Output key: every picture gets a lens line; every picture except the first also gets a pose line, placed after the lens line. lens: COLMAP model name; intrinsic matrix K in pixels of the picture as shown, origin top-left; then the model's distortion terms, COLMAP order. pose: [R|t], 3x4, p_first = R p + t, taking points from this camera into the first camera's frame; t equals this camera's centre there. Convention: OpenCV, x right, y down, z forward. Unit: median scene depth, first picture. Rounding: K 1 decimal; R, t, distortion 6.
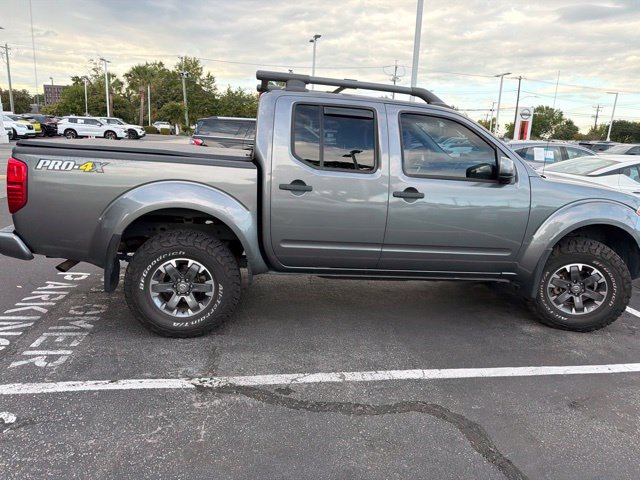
lens RADIAL K [[451.7, 0, 324.1], [0, 451.7, 237.7], [0, 0, 1]] dist [0.023553, -0.028285]
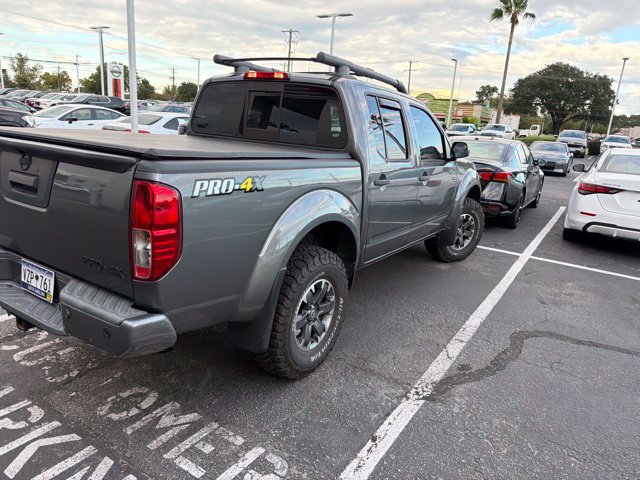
lens RADIAL K [[451.7, 0, 323.0], [0, 451.7, 237.5], [0, 0, 1]] dist [0.023553, -0.028285]
pose [[0.654937, -0.192094, 0.730861, -0.868046], [0.127104, 0.981375, 0.144038, -0.145642], [-0.744917, -0.001441, 0.667155, 0.420302]]
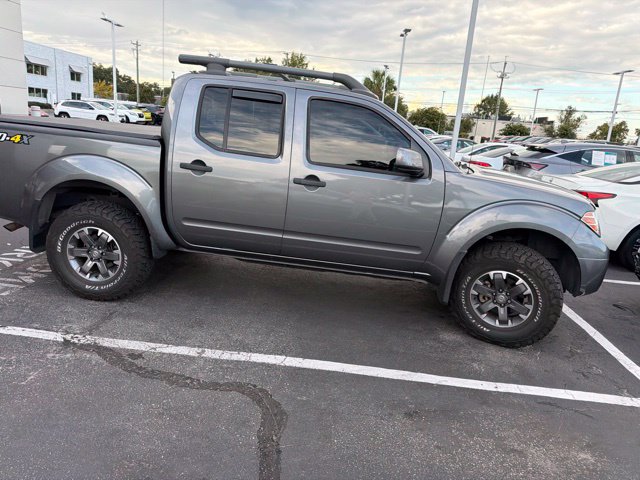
lens RADIAL K [[451.7, 0, 323.3], [0, 451.7, 242.0], [0, 0, 1]] dist [0.023553, -0.028285]
pose [[0.974081, 0.086763, -0.208897, 0.438723], [-0.083585, 0.996211, 0.024012, 0.009152], [0.210189, -0.005929, 0.977643, 0.047719]]
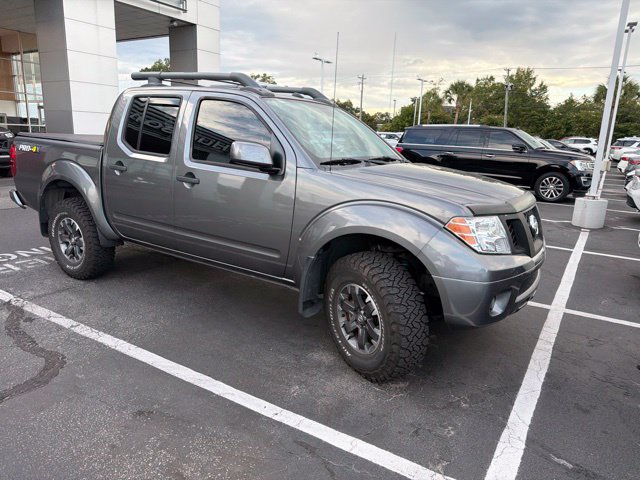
lens RADIAL K [[451.7, 0, 323.0], [0, 451.7, 242.3], [0, 0, 1]] dist [0.023553, -0.028285]
pose [[0.760881, 0.128852, -0.635970, 1.090404], [-0.142527, 0.989338, 0.029926, -0.029098], [0.633045, 0.067873, 0.771133, 0.423207]]
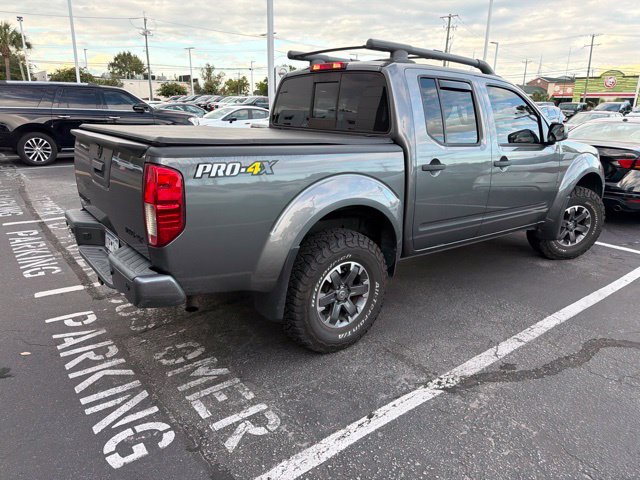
lens RADIAL K [[451.7, 0, 324.1], [0, 451.7, 242.8], [0, 0, 1]] dist [0.023553, -0.028285]
pose [[0.865904, -0.175605, 0.468372, -0.721873], [0.131182, 0.983300, 0.126144, -0.102139], [-0.482702, -0.047787, 0.874480, 0.252398]]
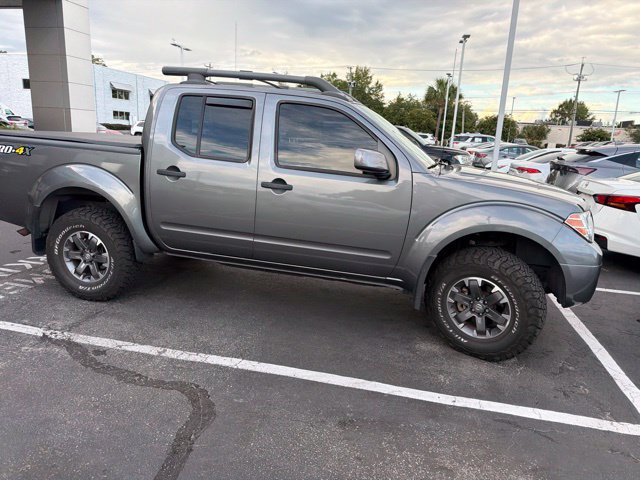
lens RADIAL K [[451.7, 0, 322.3], [0, 451.7, 244.0], [0, 0, 1]] dist [0.023553, -0.028285]
pose [[0.931335, 0.085072, -0.354088, 0.646200], [-0.085840, 0.996217, 0.013569, 0.009923], [0.353902, 0.017757, 0.935114, 0.121241]]
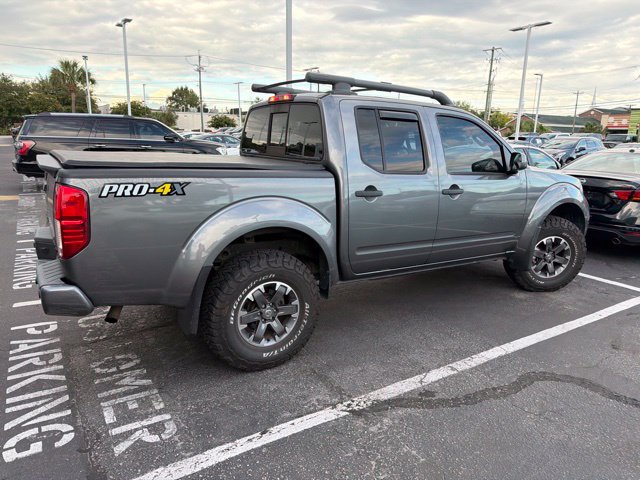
lens RADIAL K [[451.7, 0, 323.8], [0, 451.7, 243.6], [0, 0, 1]] dist [0.023553, -0.028285]
pose [[0.912417, -0.123206, 0.390275, -0.535475], [0.111498, 0.992371, 0.052612, -0.062824], [-0.393780, -0.004489, 0.919194, 0.125472]]
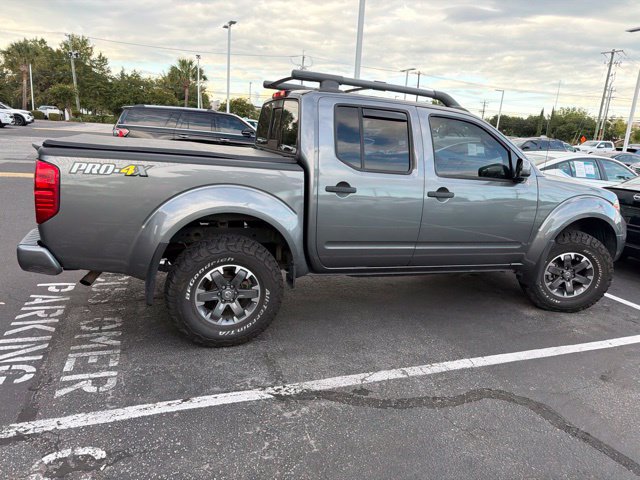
lens RADIAL K [[451.7, 0, 323.6], [0, 451.7, 237.8], [0, 0, 1]] dist [0.023553, -0.028285]
pose [[0.978625, -0.033338, 0.202931, -0.297964], [0.028693, 0.999256, 0.025789, -0.028890], [-0.203639, -0.019415, 0.978853, 0.023231]]
